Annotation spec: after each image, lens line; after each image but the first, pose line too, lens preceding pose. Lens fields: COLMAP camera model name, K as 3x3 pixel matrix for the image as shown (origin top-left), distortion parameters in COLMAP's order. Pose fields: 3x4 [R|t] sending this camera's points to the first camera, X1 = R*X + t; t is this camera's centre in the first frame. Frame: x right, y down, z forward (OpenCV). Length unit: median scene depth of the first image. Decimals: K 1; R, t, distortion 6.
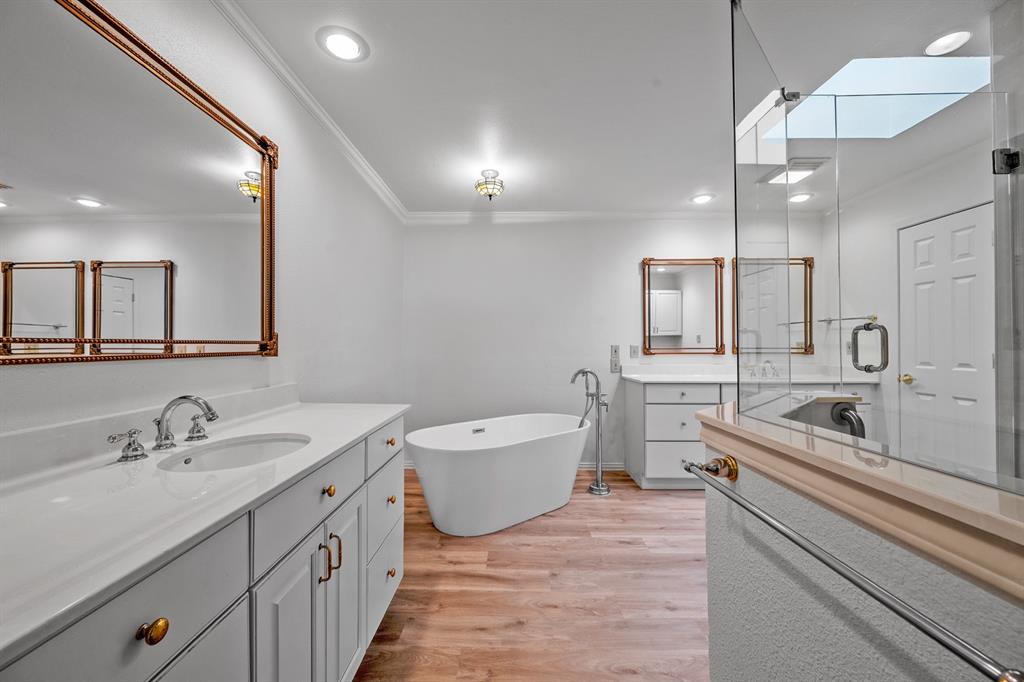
lens RADIAL K [[398.3, 0, 511.7], [0, 398.3, 343.2], [0, 0, 1]] dist [-0.002191, 0.000100]
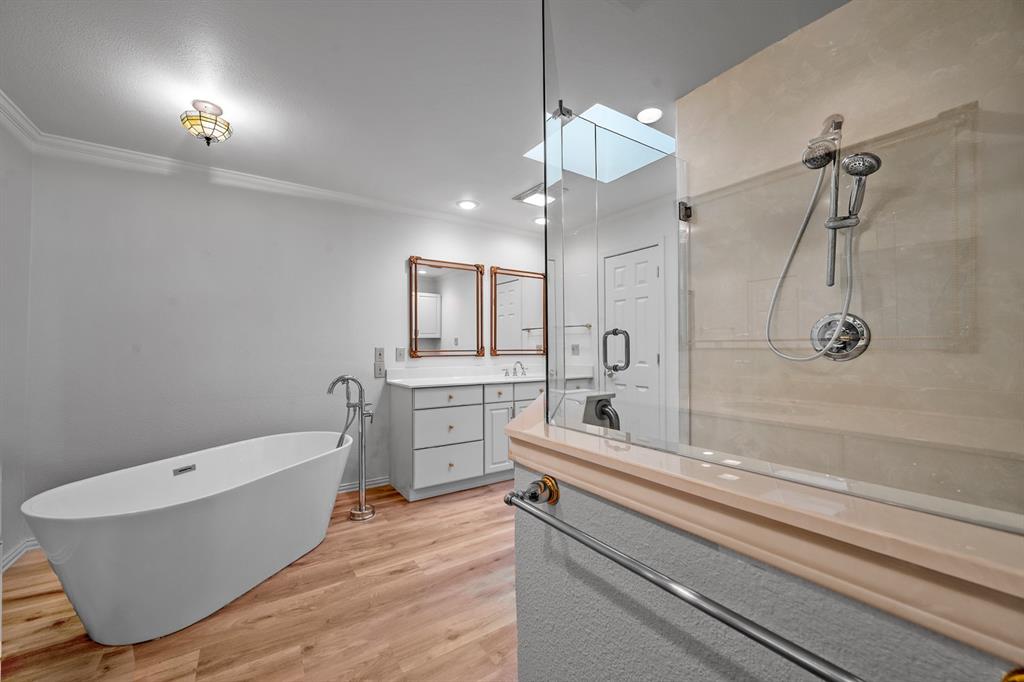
lens RADIAL K [[398.3, 0, 511.7], [0, 398.3, 343.2], [0, 0, 1]] dist [-0.002191, 0.000100]
pose [[0.826255, 0.005824, 0.563265, -0.003655], [-0.002555, 0.999975, -0.006592, 0.000020], [-0.563290, 0.004007, 0.826250, 0.125307]]
